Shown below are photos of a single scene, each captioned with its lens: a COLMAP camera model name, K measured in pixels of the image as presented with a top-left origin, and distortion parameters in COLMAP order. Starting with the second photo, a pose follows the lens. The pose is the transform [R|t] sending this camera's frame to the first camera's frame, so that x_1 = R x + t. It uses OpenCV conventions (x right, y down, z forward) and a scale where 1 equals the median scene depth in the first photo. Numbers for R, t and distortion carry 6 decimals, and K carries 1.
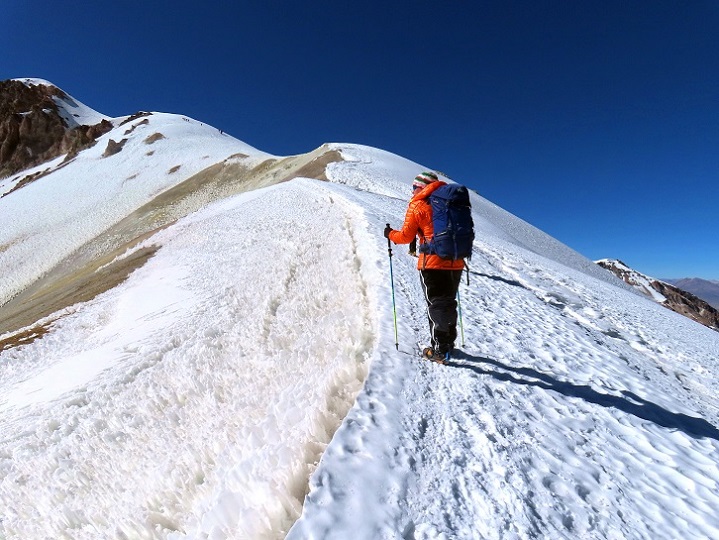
lens RADIAL K [[520.2, 0, 359.5], [0, 520.2, 270.0], [0, 0, 1]] dist [-0.004002, 0.003059]
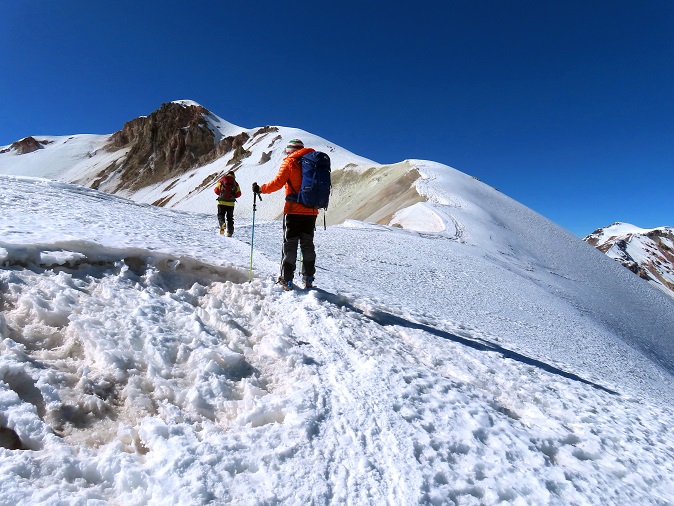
lens RADIAL K [[487.6, 0, 337.0], [0, 487.6, 253.0], [0, 0, 1]] dist [-0.004002, 0.003059]
pose [[0.986956, 0.002033, -0.160980, -0.021126], [0.002555, 0.999597, 0.028289, 0.010953], [0.160972, -0.028332, 0.986552, -0.398934]]
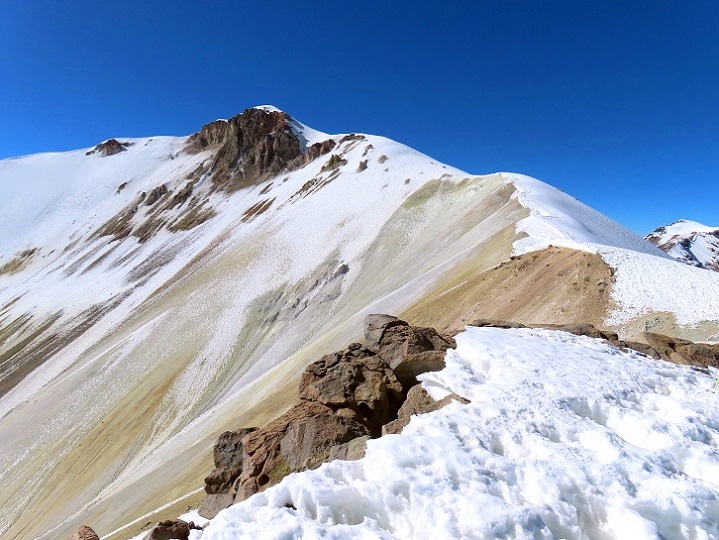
lens RADIAL K [[520.2, 0, 359.5], [0, 520.2, 270.0], [0, 0, 1]] dist [-0.004002, 0.003059]
pose [[0.981309, 0.013463, -0.191966, -0.129944], [-0.001074, 0.997917, 0.064498, 0.003608], [0.192434, -0.063086, 0.979280, -0.711745]]
